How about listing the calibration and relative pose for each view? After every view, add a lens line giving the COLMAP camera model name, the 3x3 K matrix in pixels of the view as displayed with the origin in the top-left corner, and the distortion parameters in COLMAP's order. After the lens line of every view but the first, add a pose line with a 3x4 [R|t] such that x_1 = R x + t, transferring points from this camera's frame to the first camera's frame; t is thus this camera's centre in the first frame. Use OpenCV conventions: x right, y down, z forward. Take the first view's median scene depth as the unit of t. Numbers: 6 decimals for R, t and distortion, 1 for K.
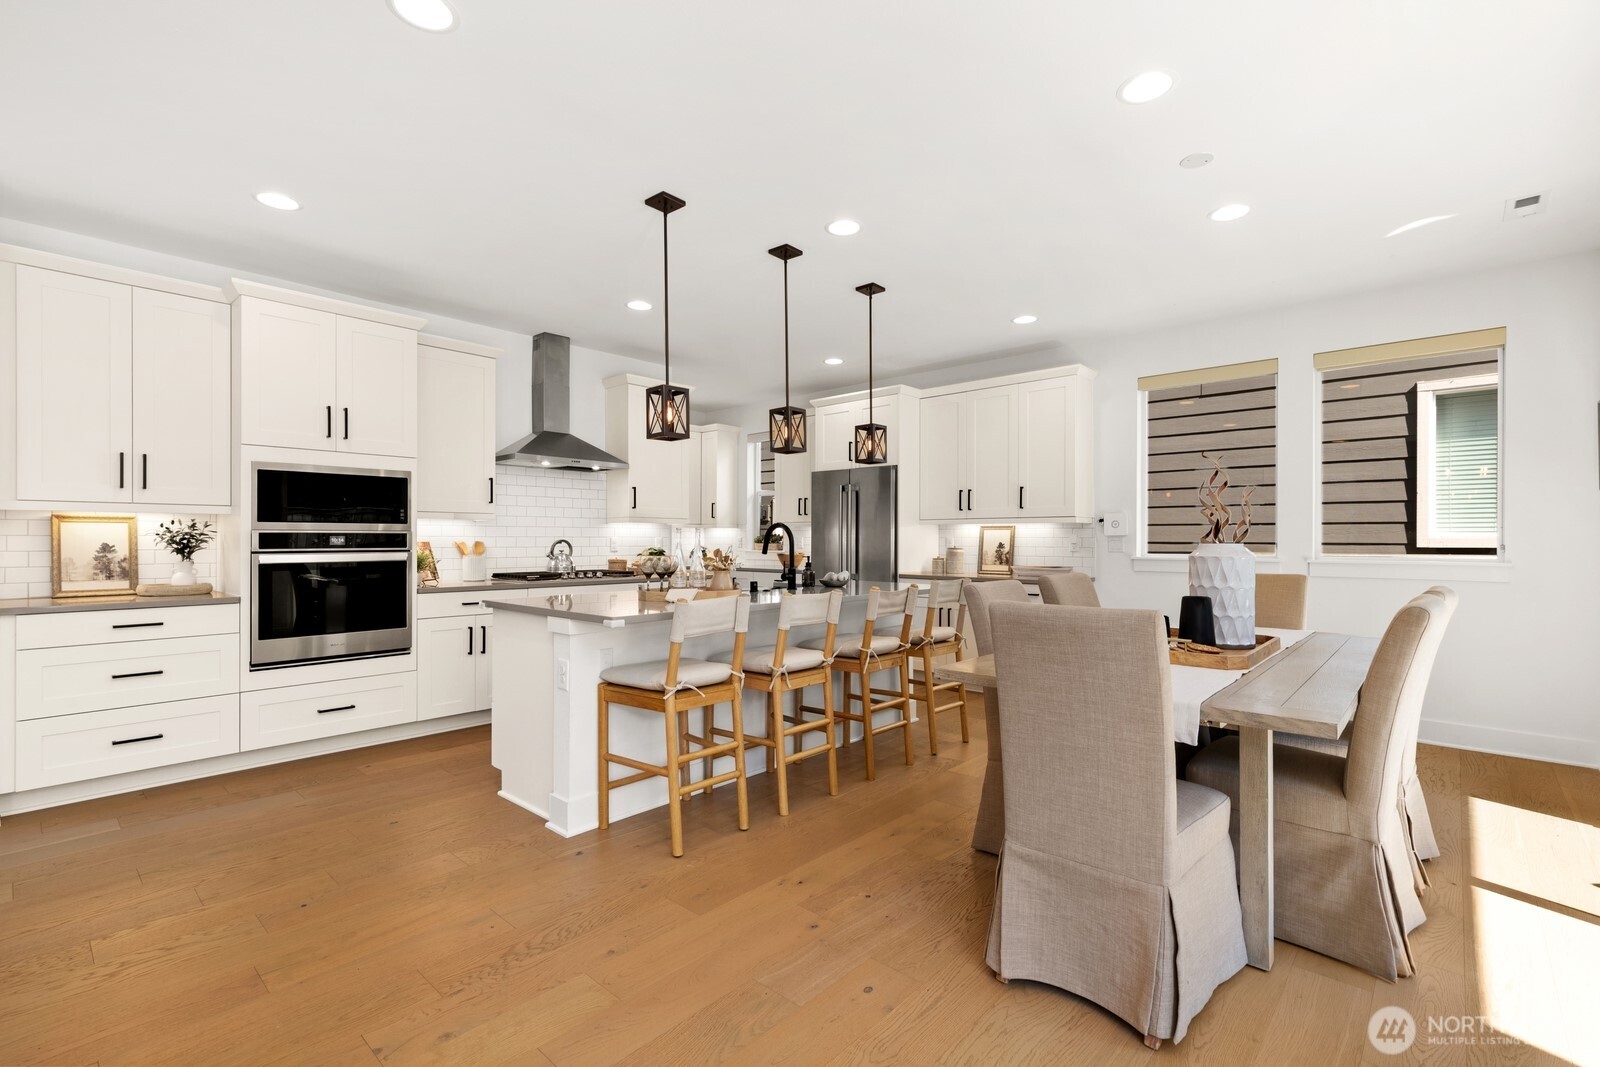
lens RADIAL K [[729.3, 0, 798.7], [0, 729.3, 525.5], [0, 0, 1]] dist [0.012369, -0.001920]
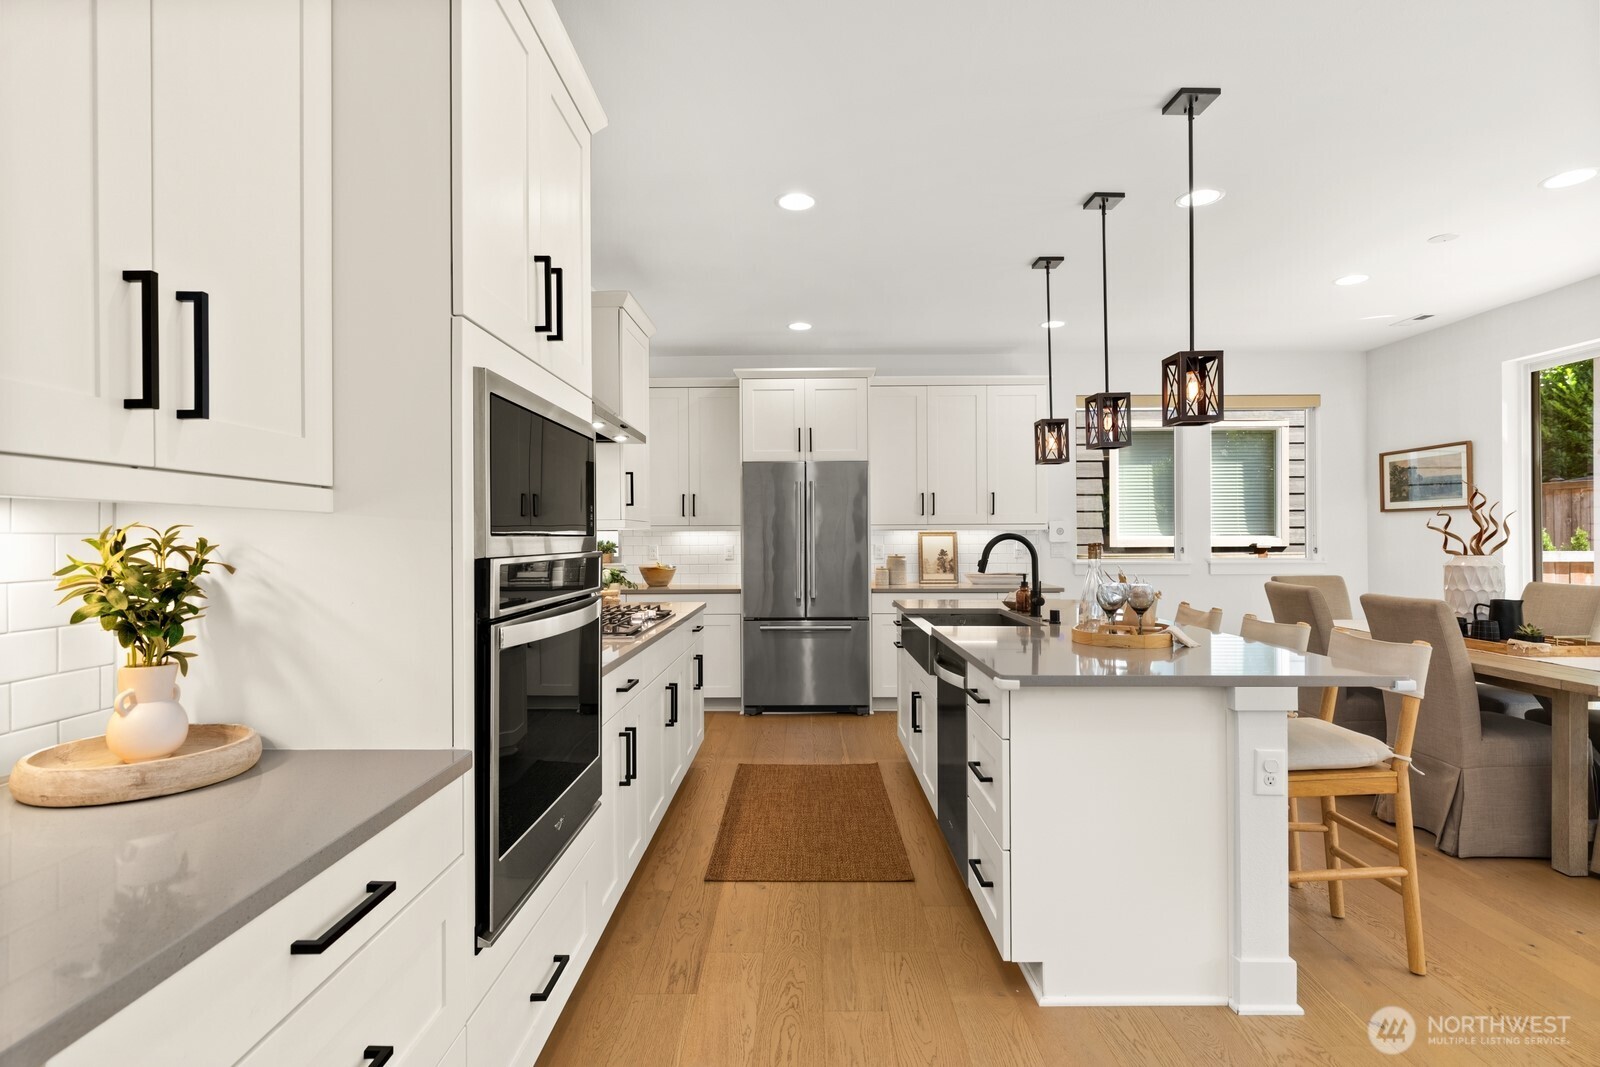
lens RADIAL K [[772.9, 0, 791.9], [0, 772.9, 533.6], [0, 0, 1]] dist [-0.003491, -0.000173]
pose [[0.744420, -0.002030, 0.667708, -0.697820], [-0.004047, 0.999963, 0.007552, -0.005489], [-0.667699, -0.008324, 0.744385, 0.496973]]
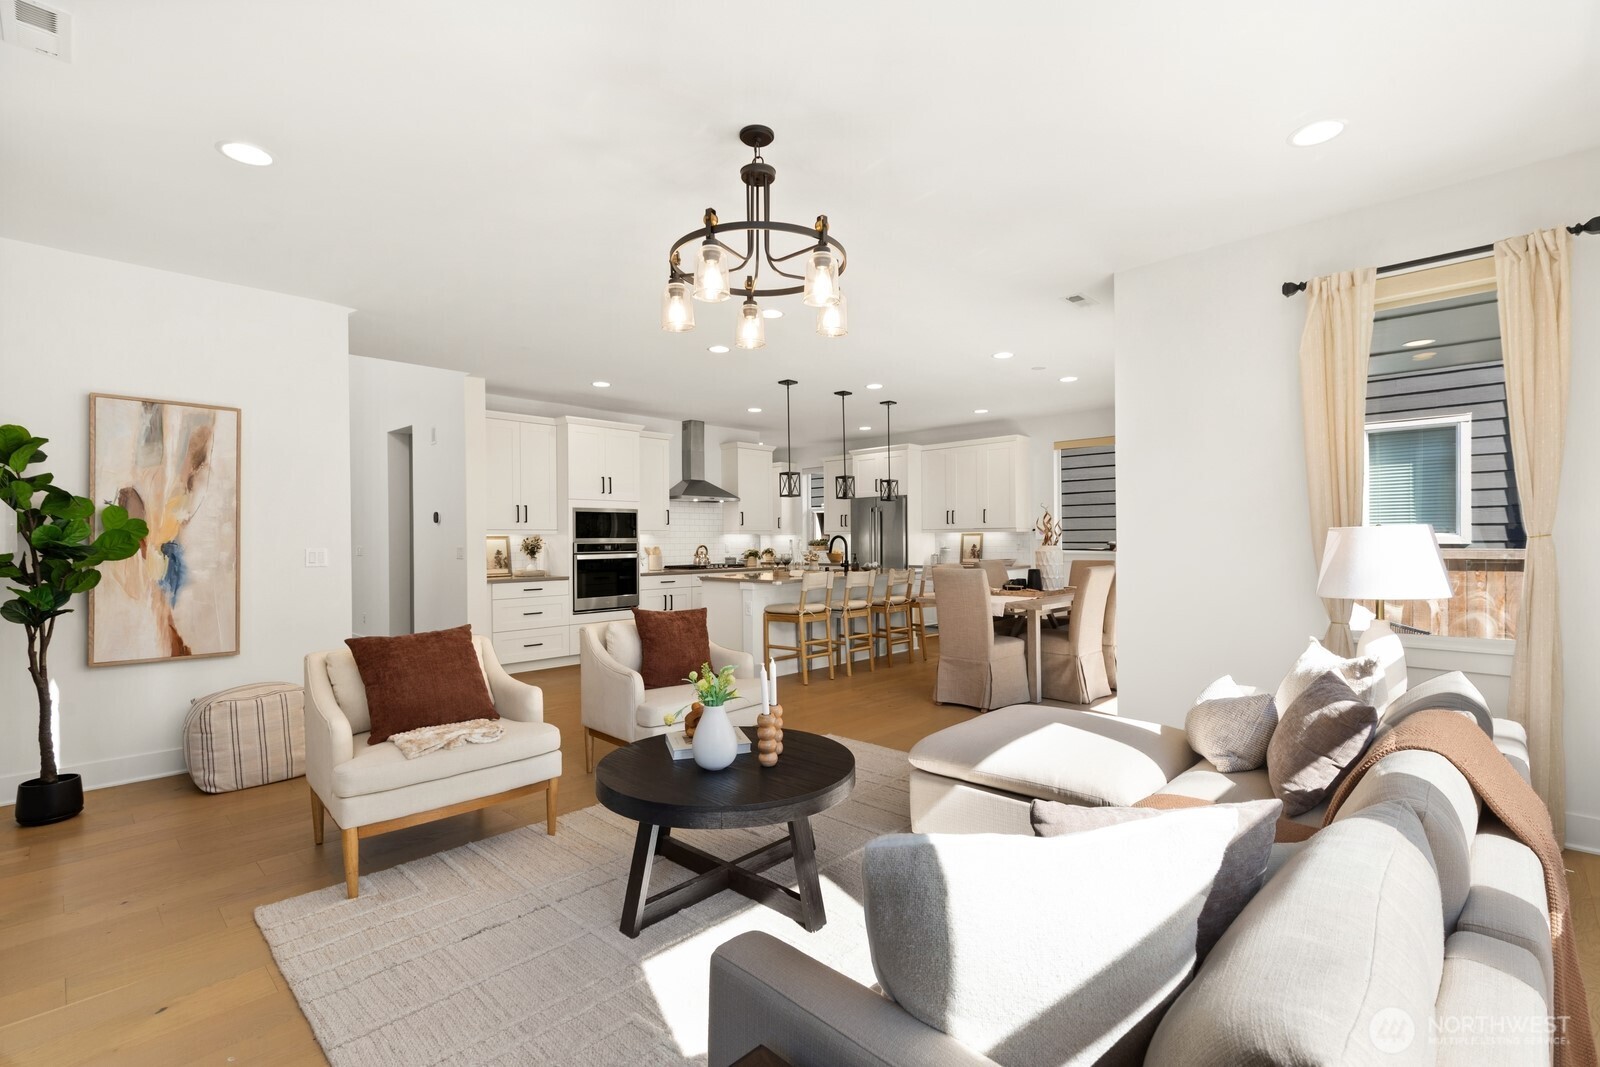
lens RADIAL K [[729.3, 0, 793.3], [0, 729.3, 525.6], [0, 0, 1]] dist [0.012369, -0.001920]
pose [[0.999309, -0.010209, -0.035736, -0.068293], [0.010228, 0.999948, 0.000341, -0.026735], [0.035730, -0.000706, 0.999361, -0.739474]]
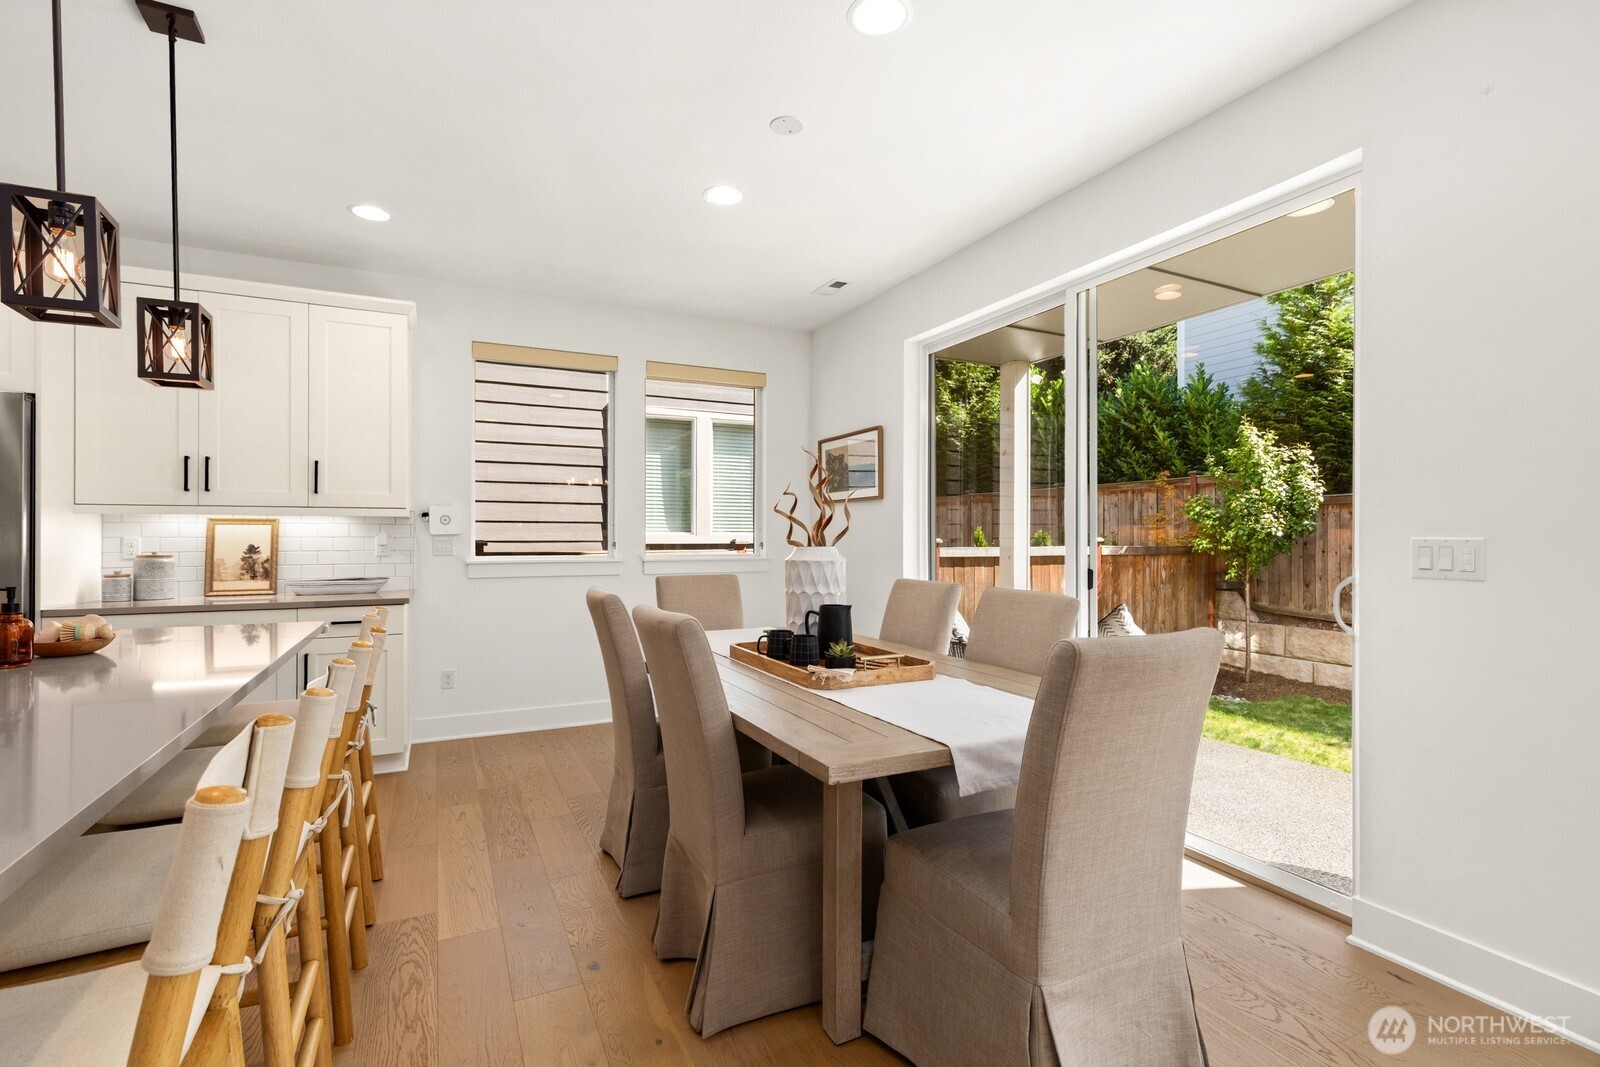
lens RADIAL K [[729.3, 0, 787.4], [0, 729.3, 537.1], [0, 0, 1]] dist [0.012369, -0.001920]
pose [[0.369459, -0.001364, 0.929246, -0.188317], [-0.012033, 0.999908, 0.006252, 0.008877], [-0.929169, -0.013492, 0.369408, 0.426334]]
